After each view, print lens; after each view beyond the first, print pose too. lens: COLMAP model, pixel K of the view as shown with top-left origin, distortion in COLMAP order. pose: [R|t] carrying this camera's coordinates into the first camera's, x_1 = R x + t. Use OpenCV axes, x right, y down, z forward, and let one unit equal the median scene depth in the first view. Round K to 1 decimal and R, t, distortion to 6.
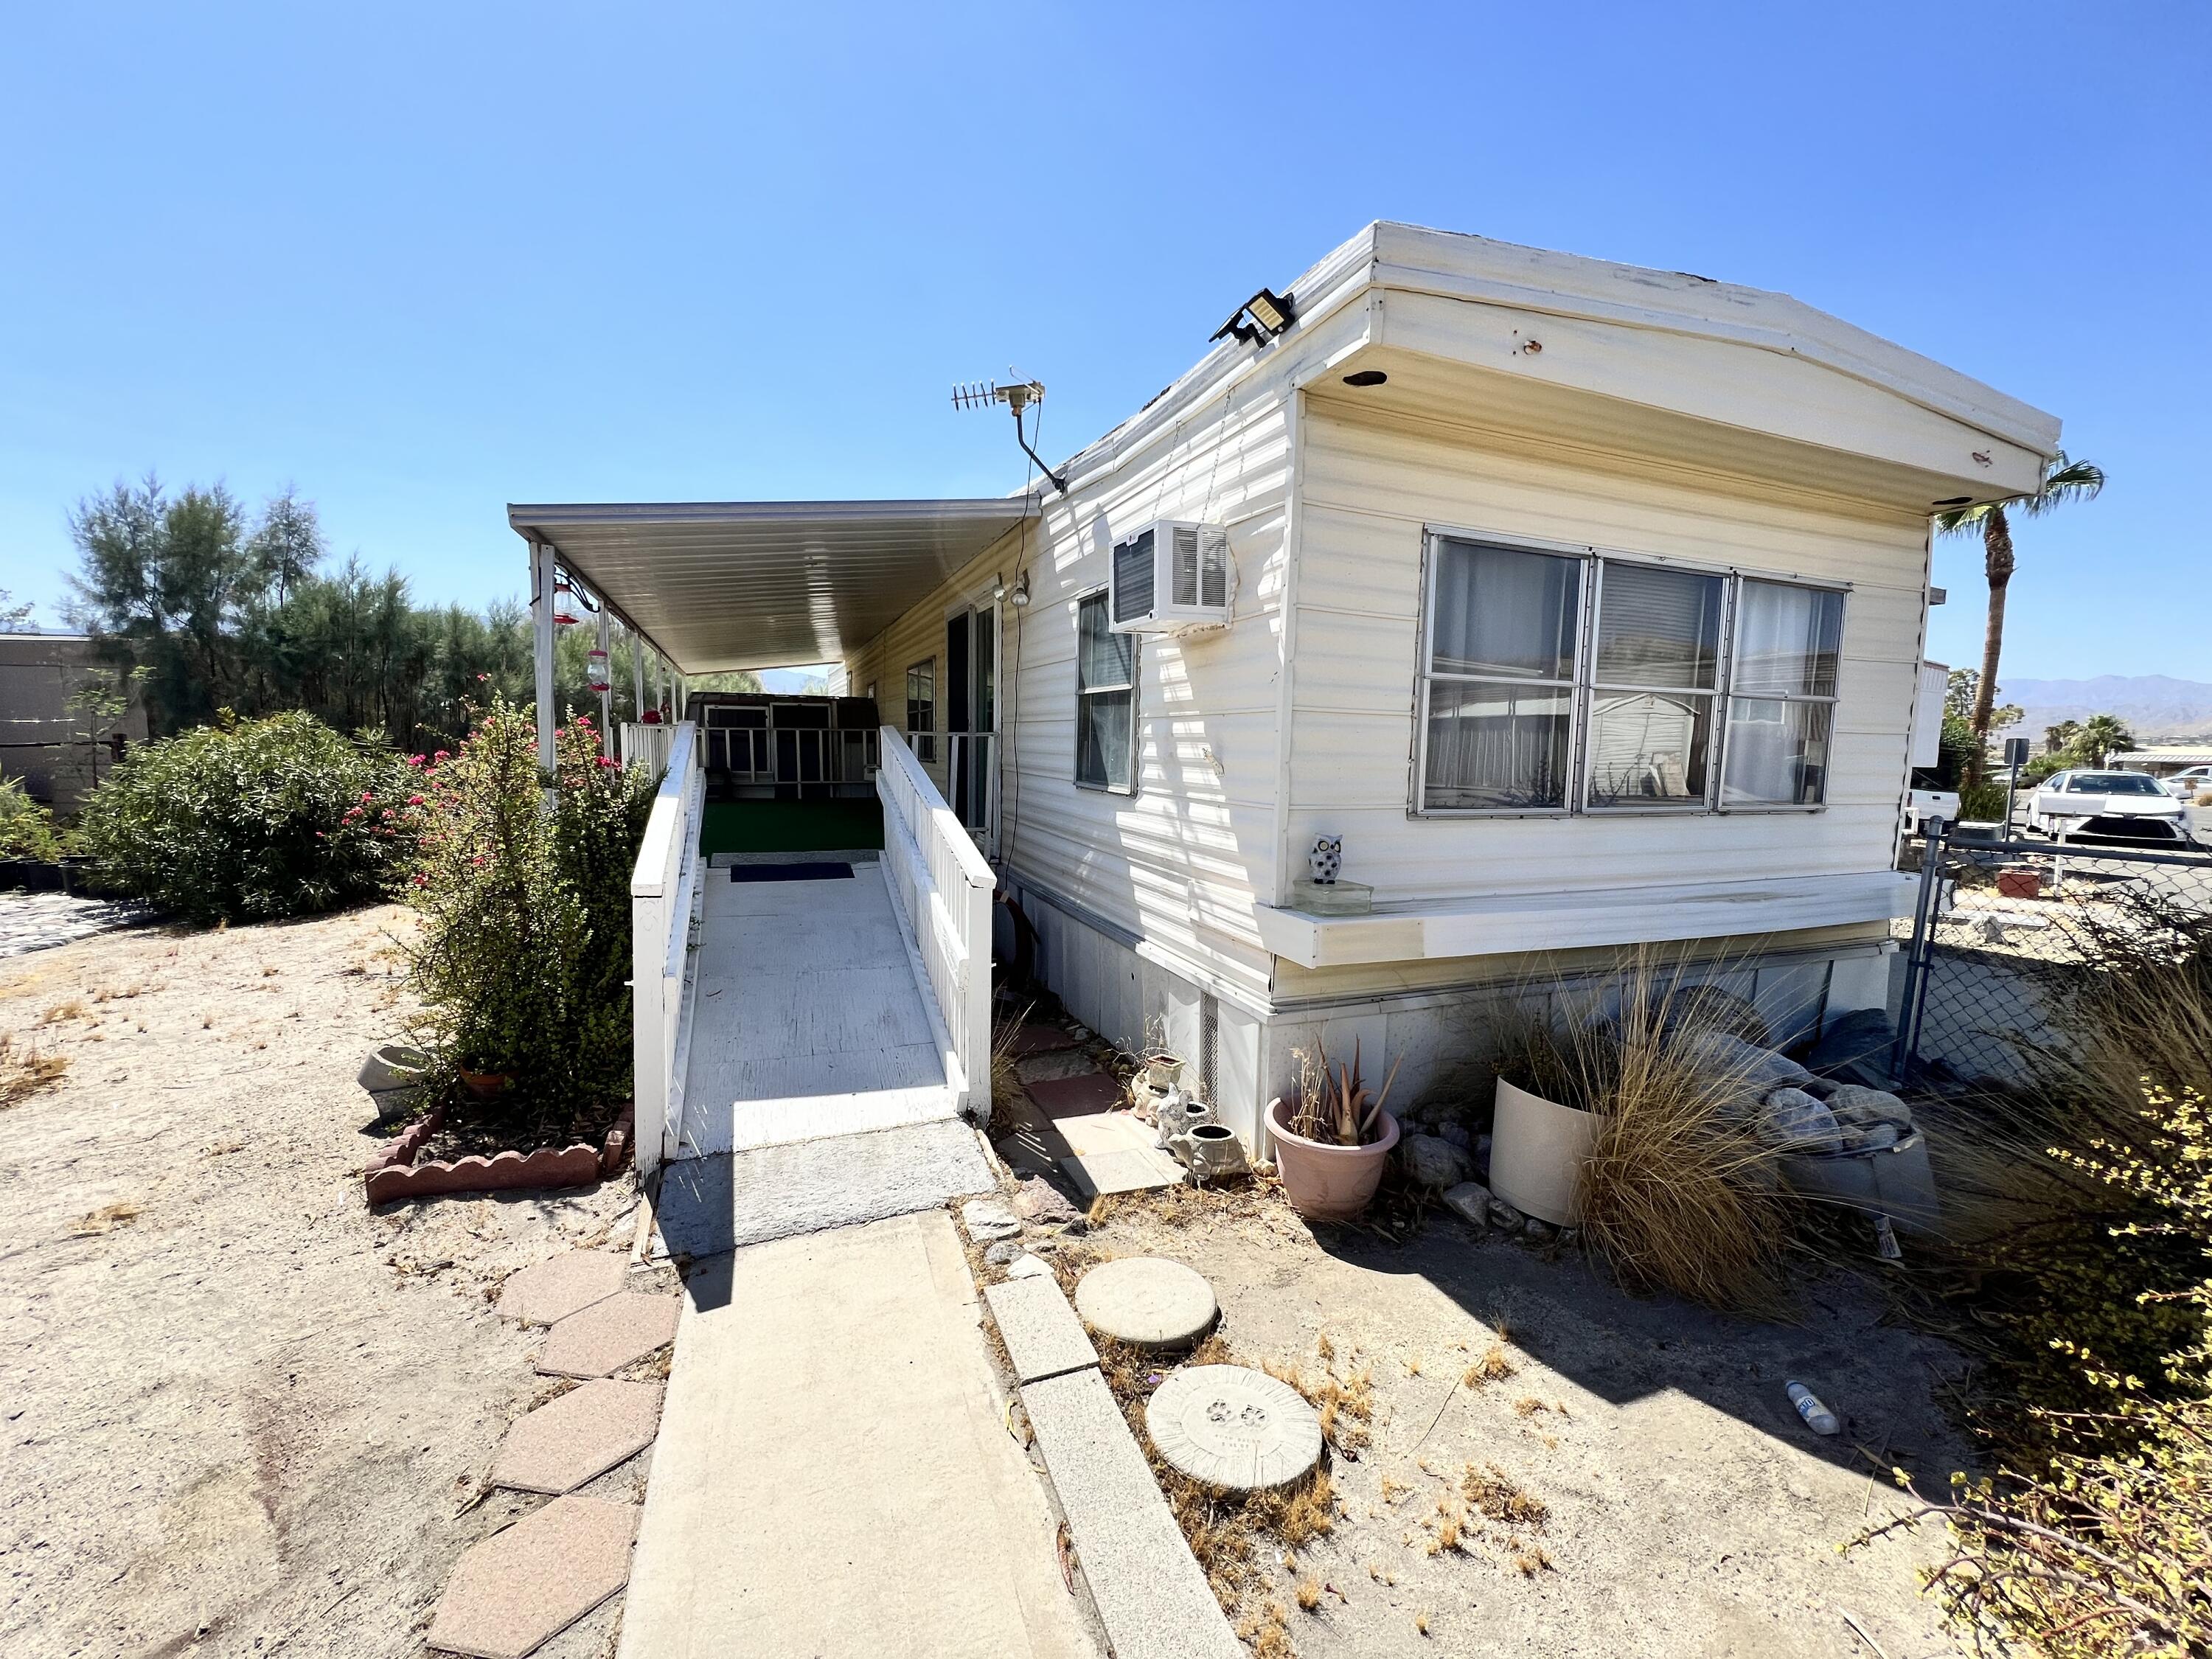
lens RADIAL K [[903.8, 0, 1102.8], [0, 903.8, 822.8], [0, 0, 1]] dist [0.006680, 0.000173]
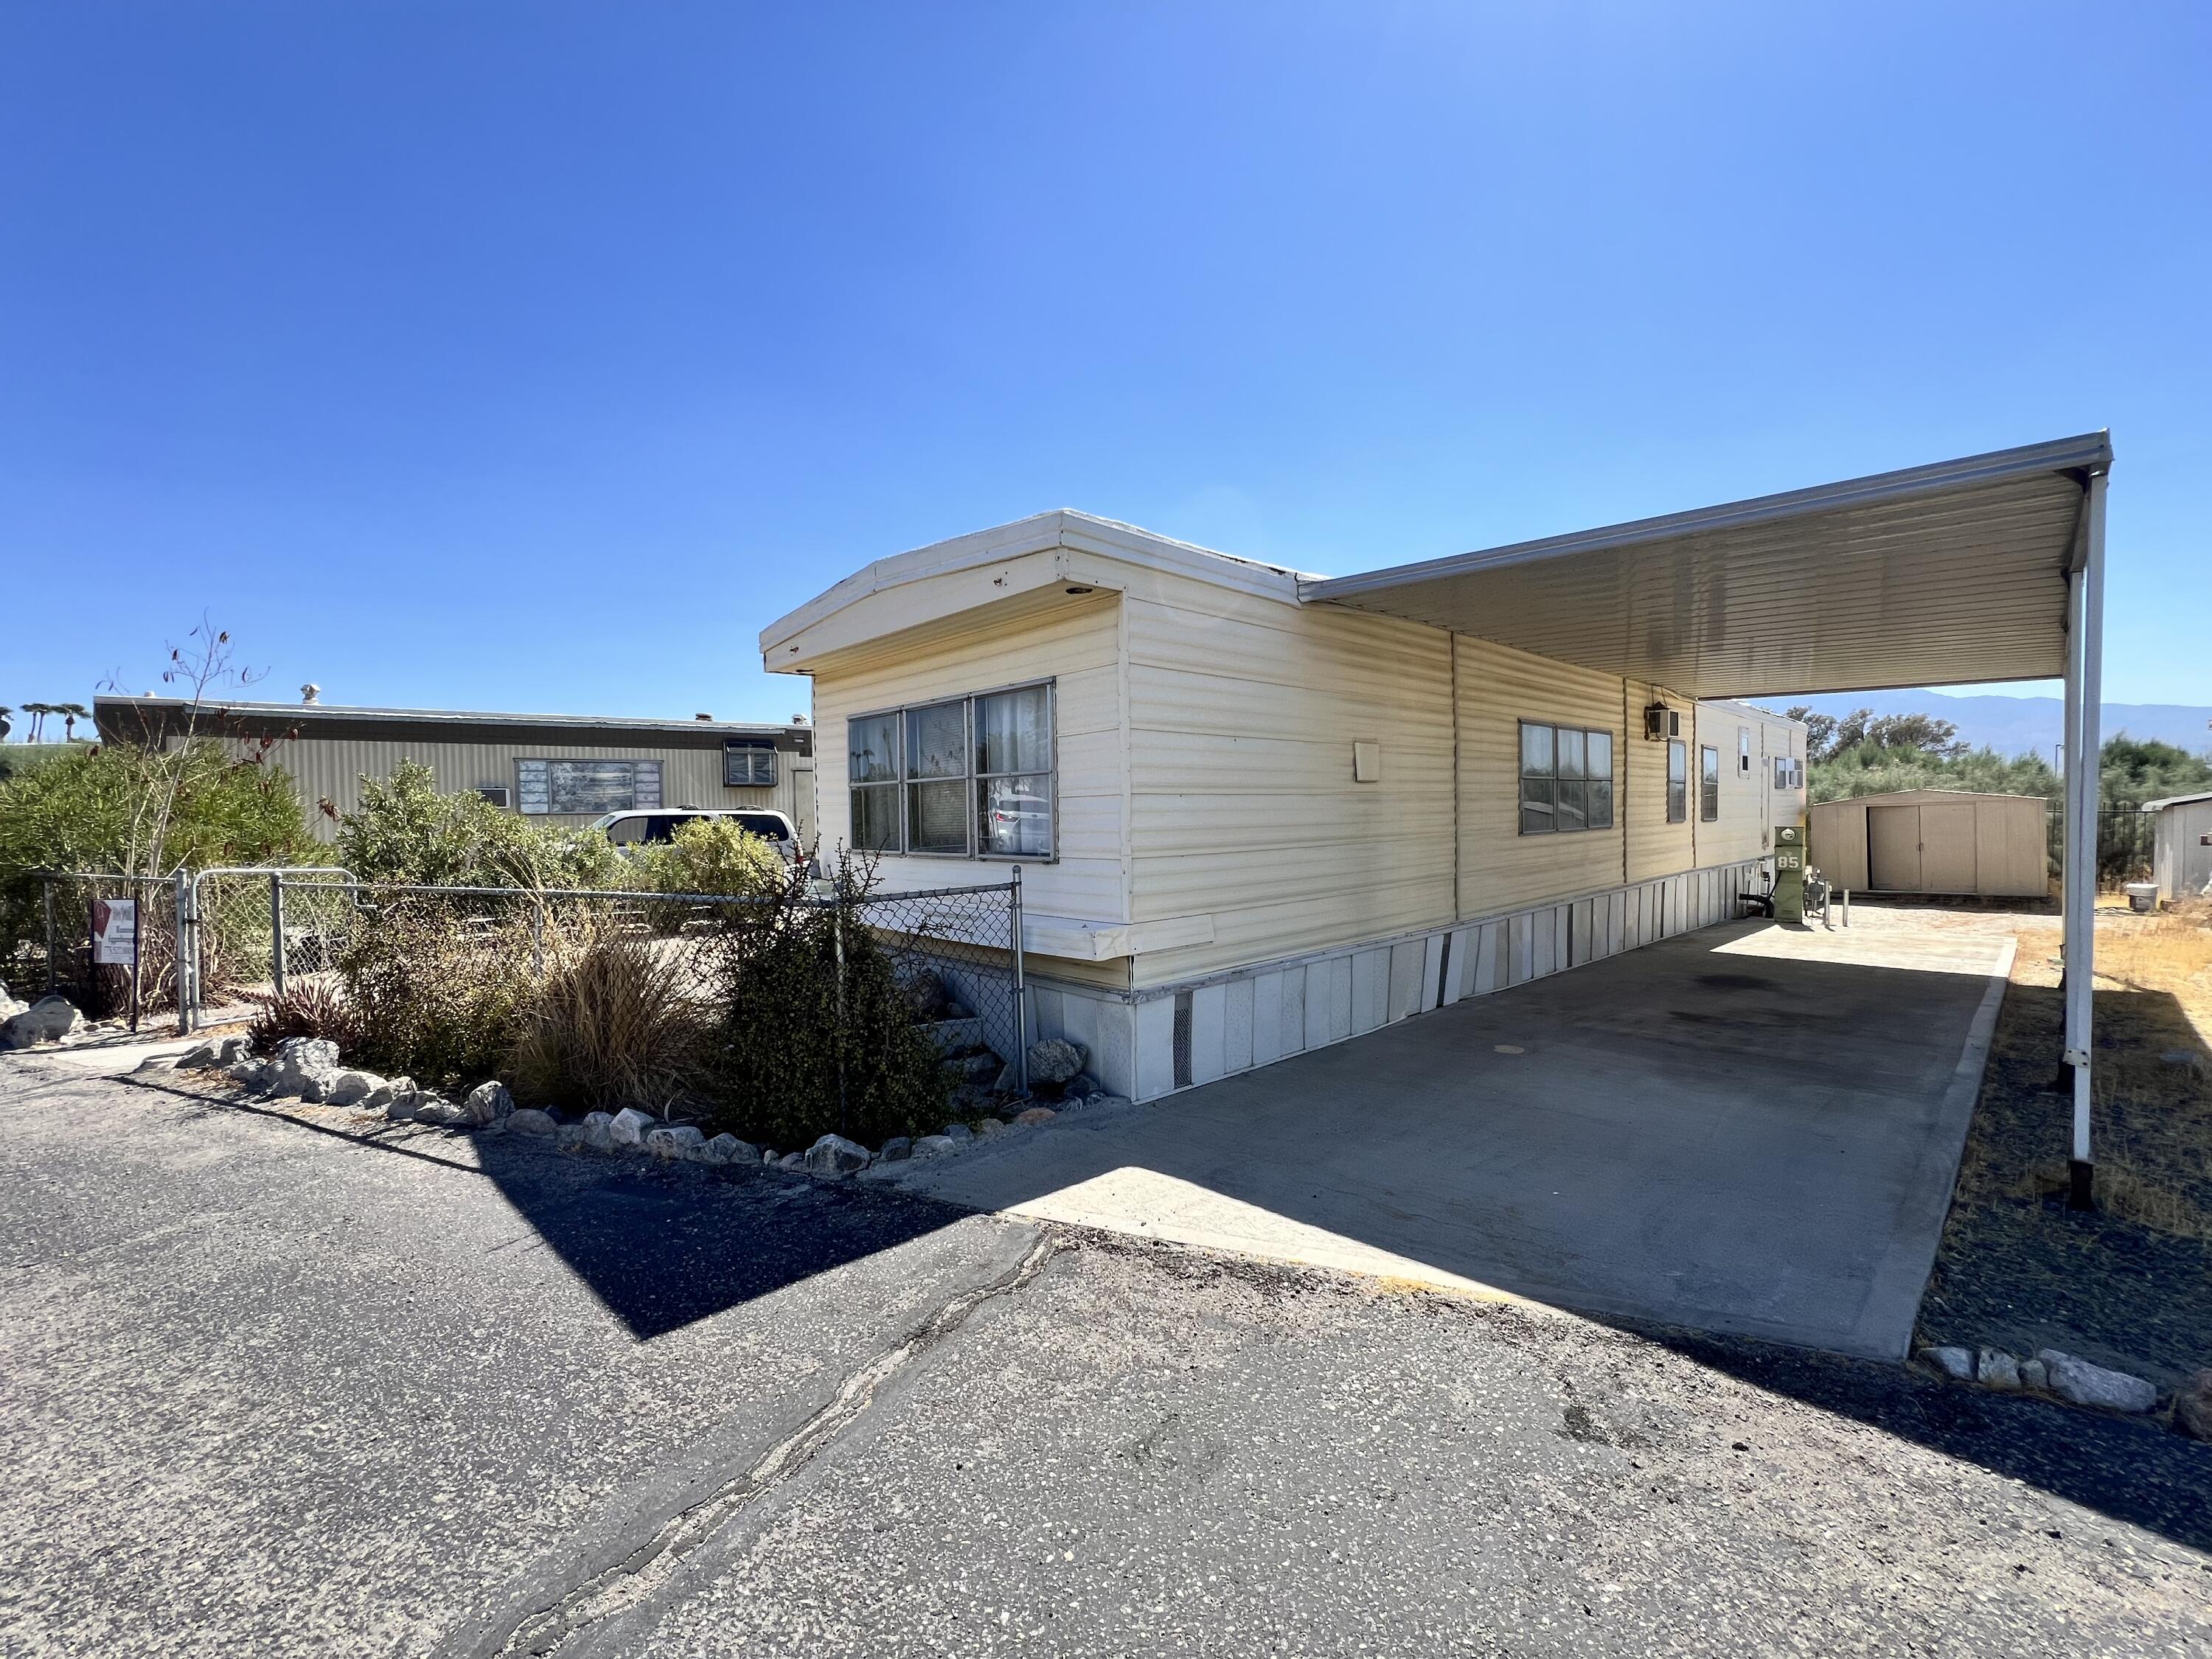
lens RADIAL K [[891.4, 0, 1104.3], [0, 891.4, 837.1], [0, 0, 1]] dist [0.000340, 0.000629]
pose [[0.358869, 0.001440, -0.933387, 0.709884], [-0.056483, 0.998200, -0.020177, -0.009282], [0.931677, 0.059962, 0.358305, 0.230571]]
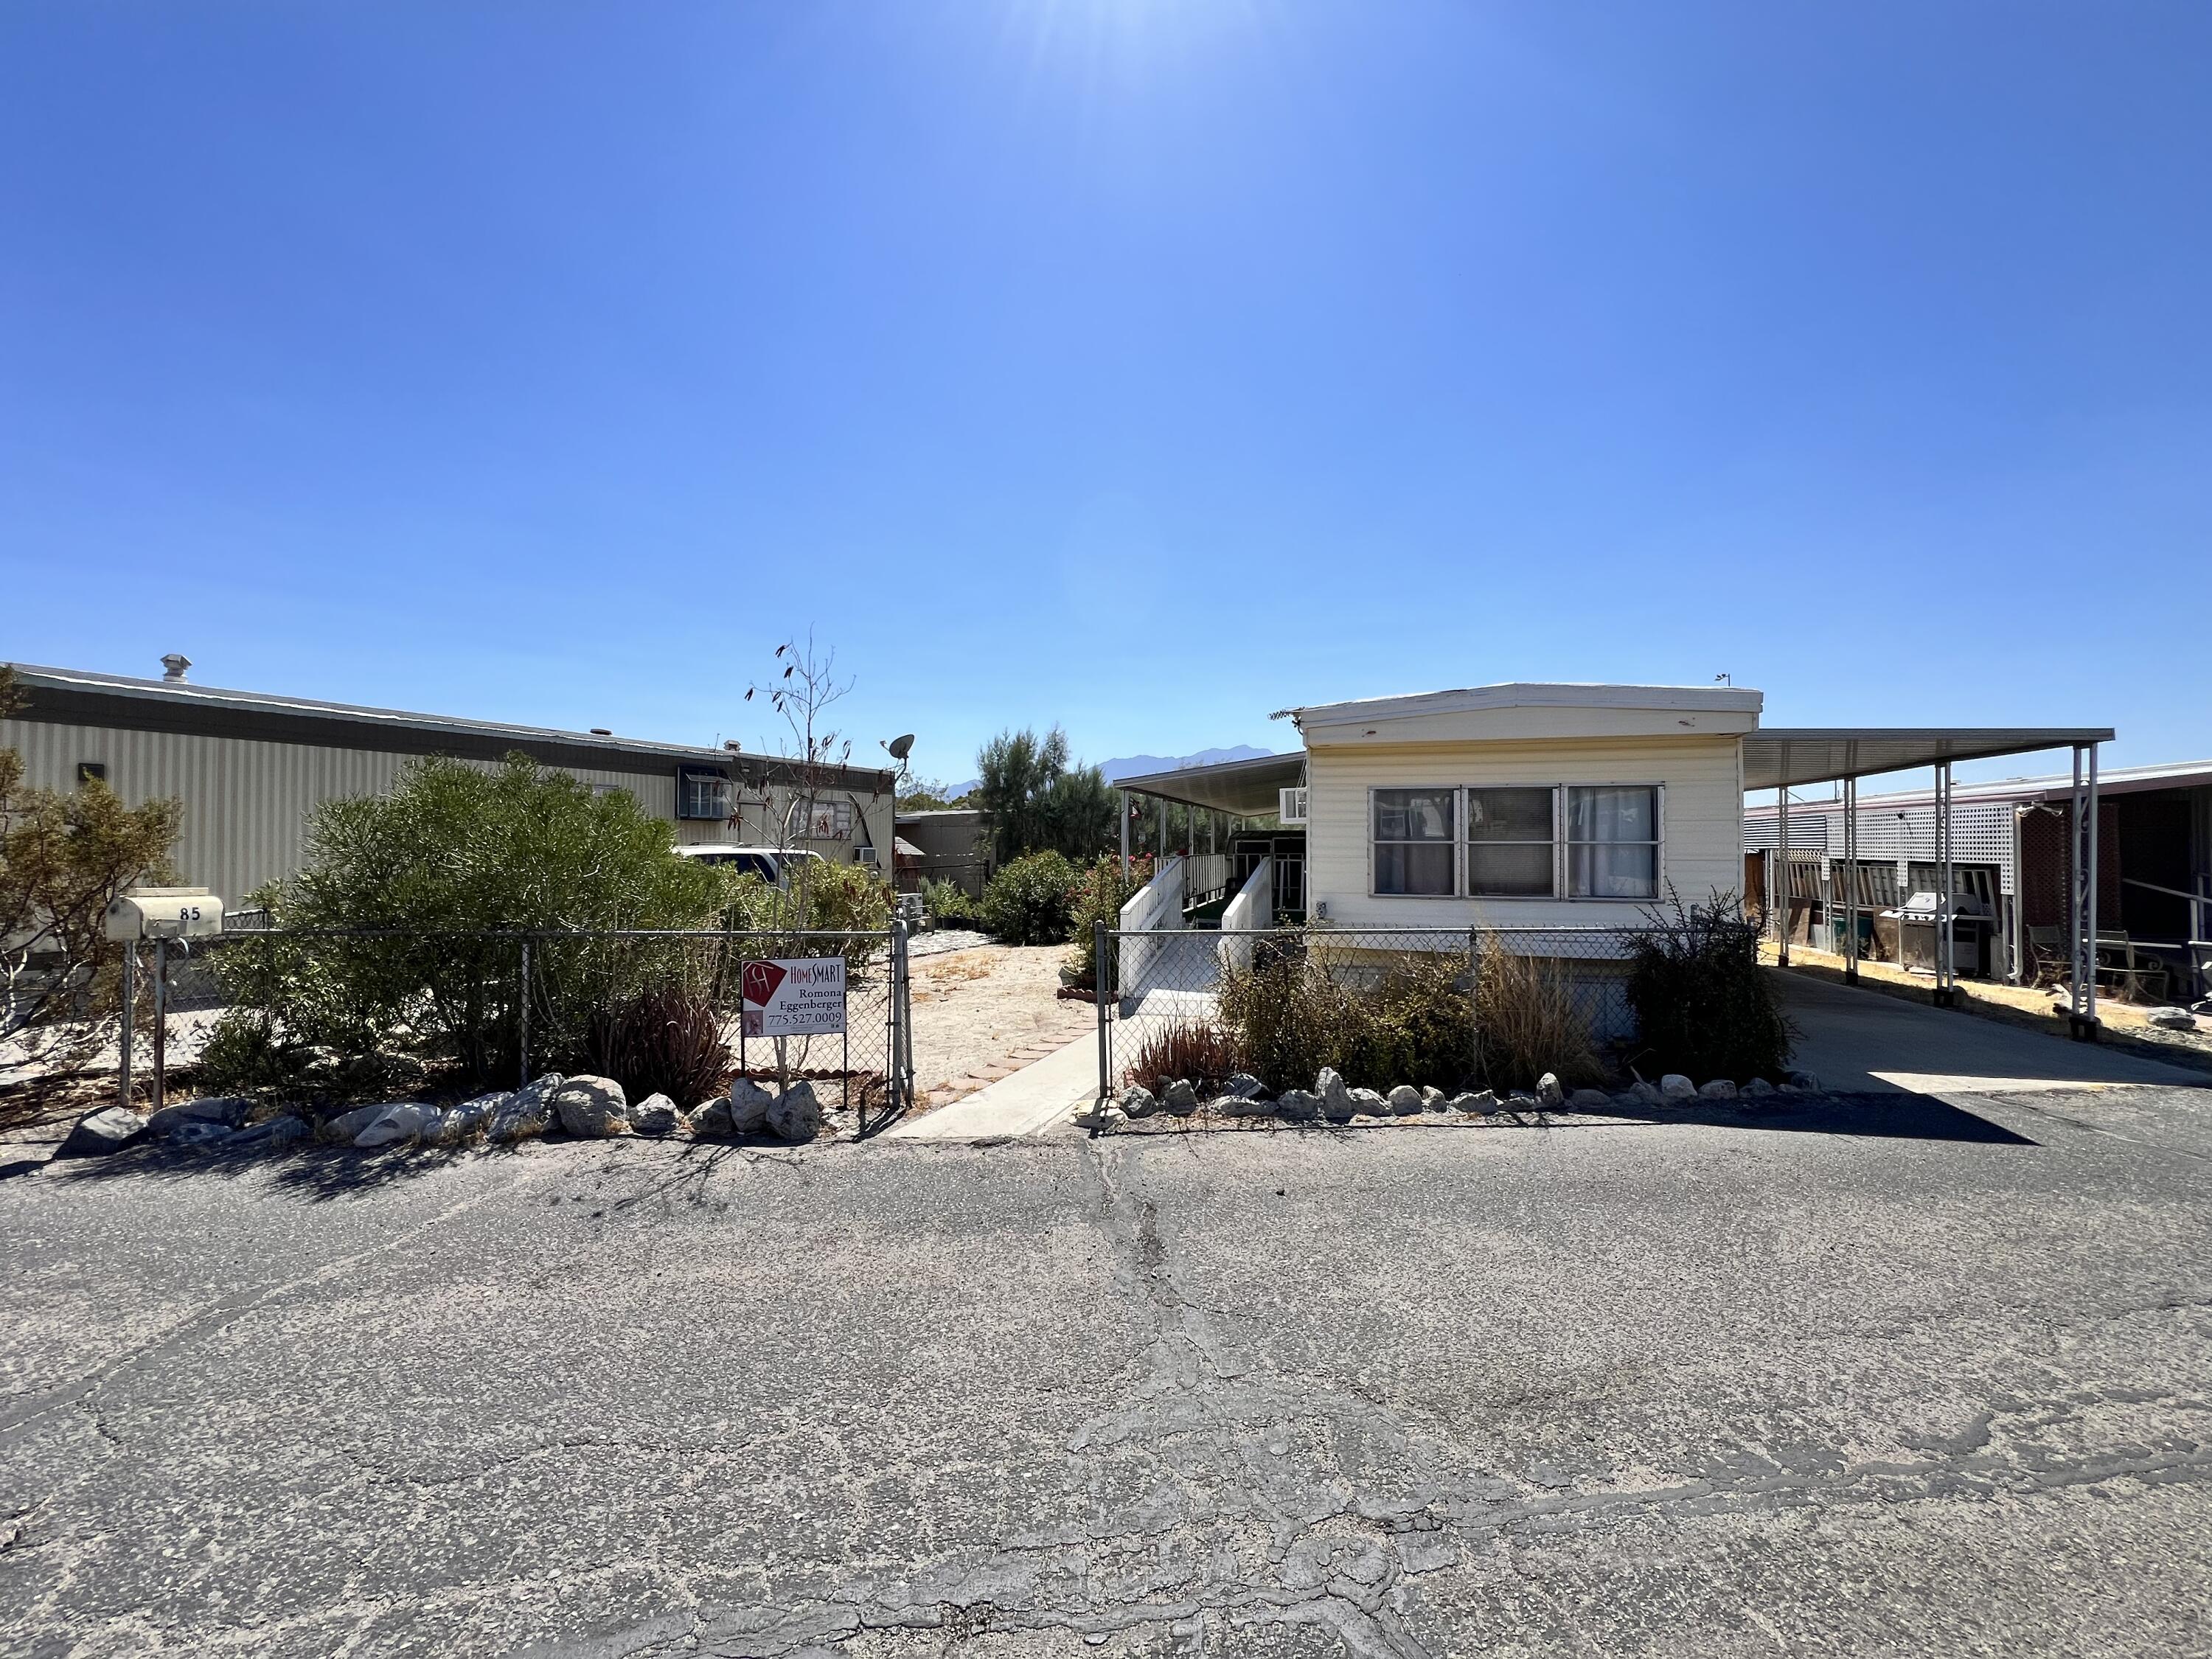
lens RADIAL K [[891.4, 0, 1104.3], [0, 891.4, 837.1], [0, 0, 1]] dist [0.000340, 0.000629]
pose [[0.785392, -0.024025, -0.618532, 0.379311], [-0.043816, 0.994582, -0.094269, 0.028497], [0.617446, 0.101140, 0.780084, -0.421197]]
